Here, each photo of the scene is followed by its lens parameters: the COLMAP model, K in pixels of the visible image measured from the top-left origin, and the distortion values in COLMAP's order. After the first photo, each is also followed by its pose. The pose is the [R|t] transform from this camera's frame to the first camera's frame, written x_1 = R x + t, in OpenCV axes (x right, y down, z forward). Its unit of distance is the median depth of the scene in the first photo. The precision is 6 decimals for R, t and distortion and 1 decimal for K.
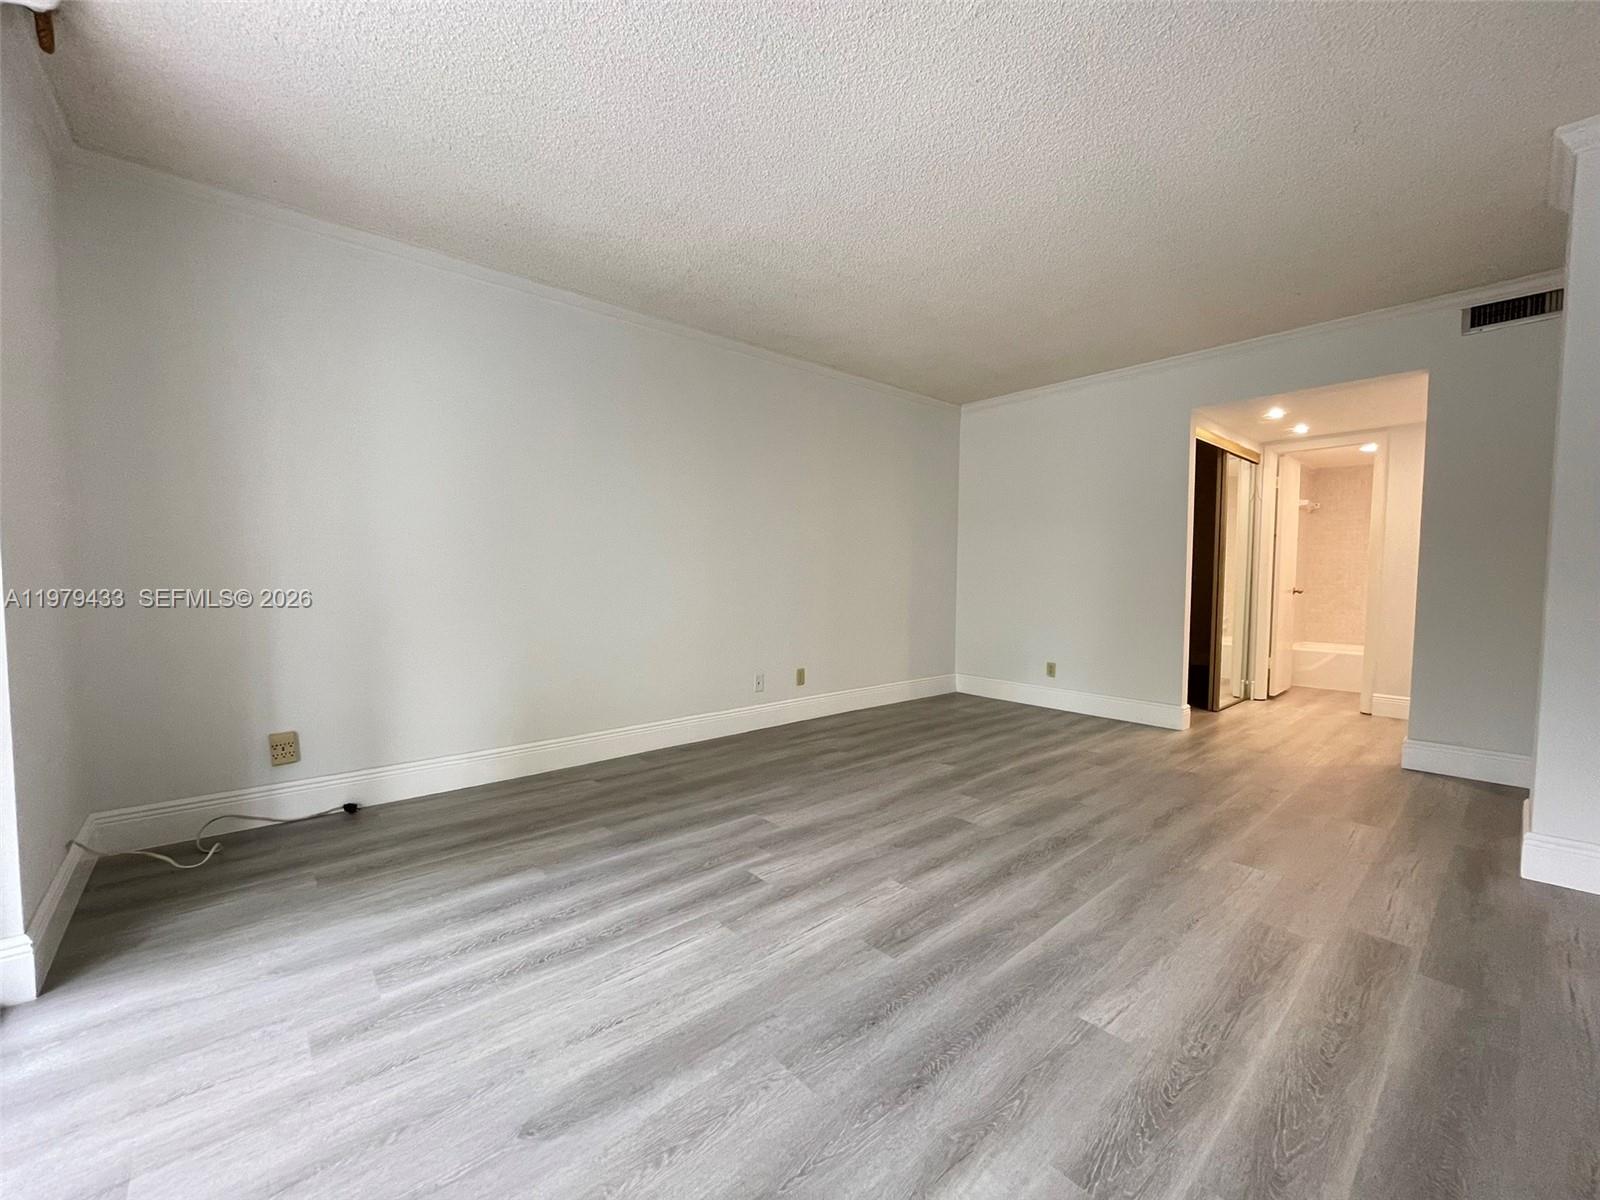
lens RADIAL K [[643.8, 0, 800.0], [0, 643.8, 600.0], [0, 0, 1]] dist [-0.000840, -0.000188]
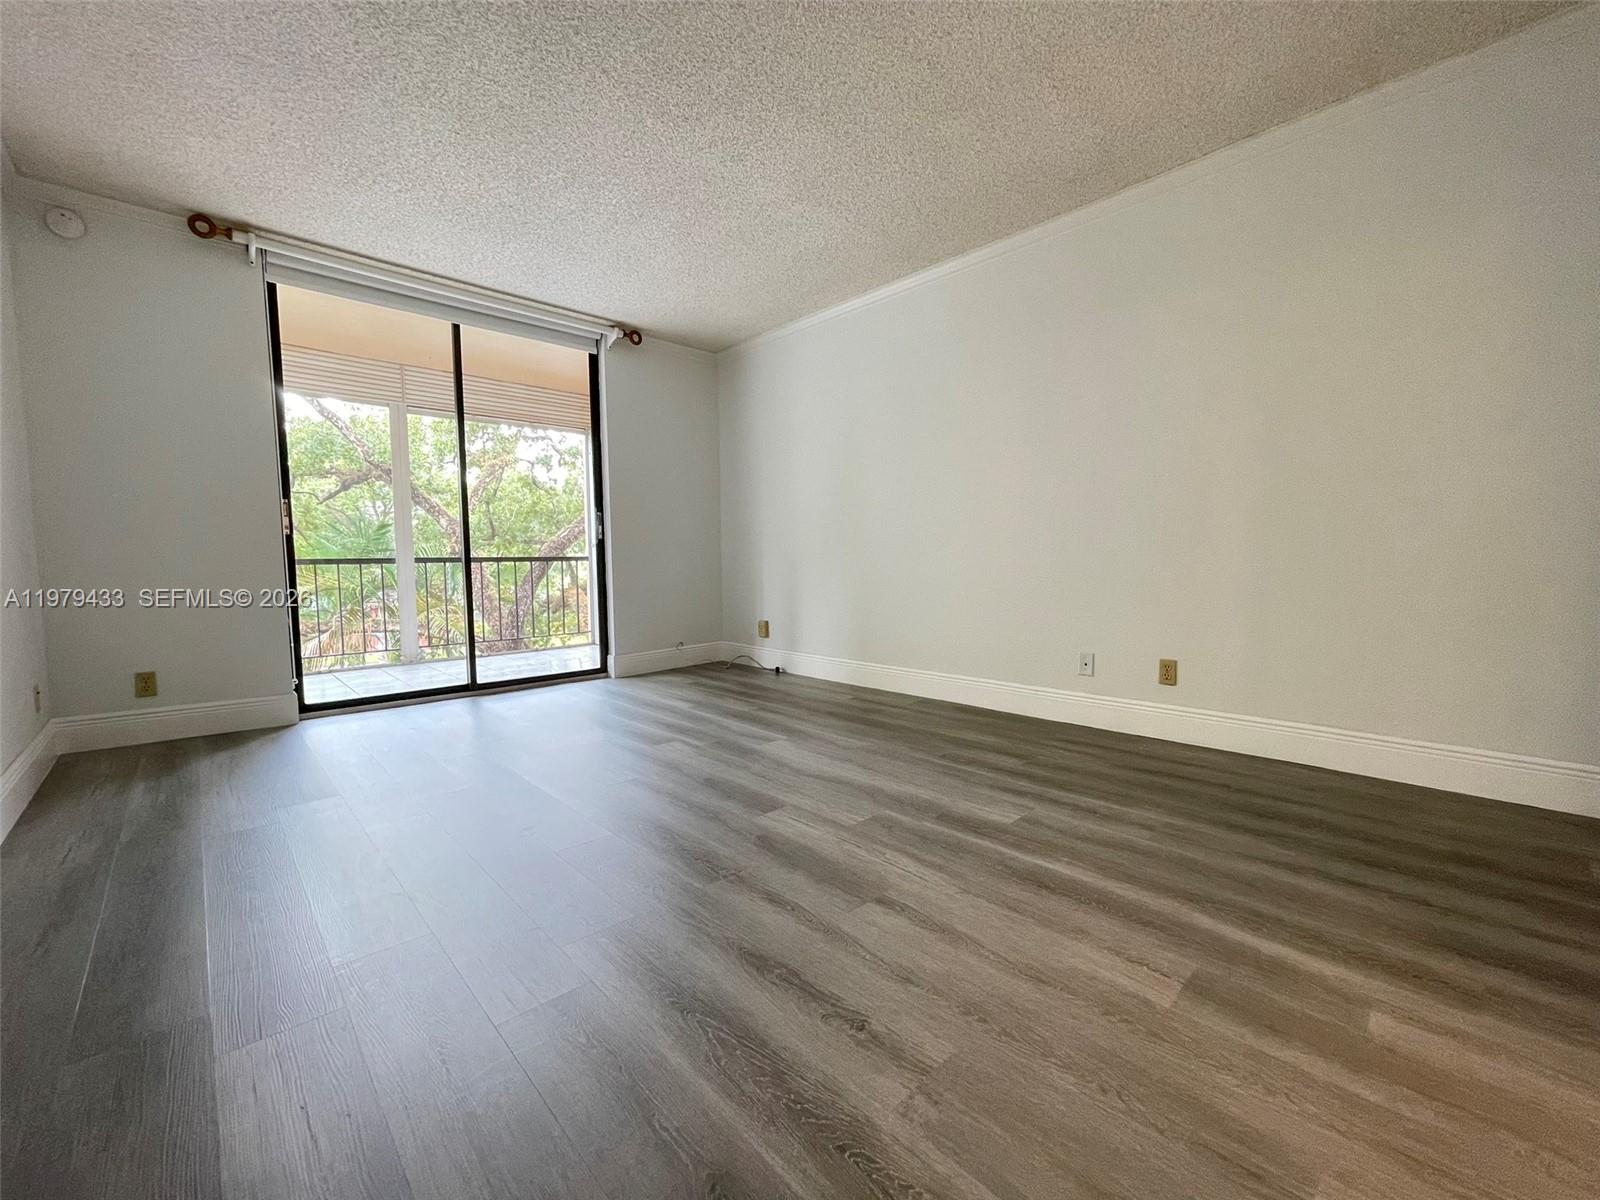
lens RADIAL K [[643.8, 0, 800.0], [0, 643.8, 600.0], [0, 0, 1]] dist [-0.000840, -0.000188]
pose [[0.048515, 0.057104, -0.997189, 0.894309], [-0.038737, 0.997721, 0.055250, 0.036315], [0.998071, 0.035947, 0.050617, 0.857430]]
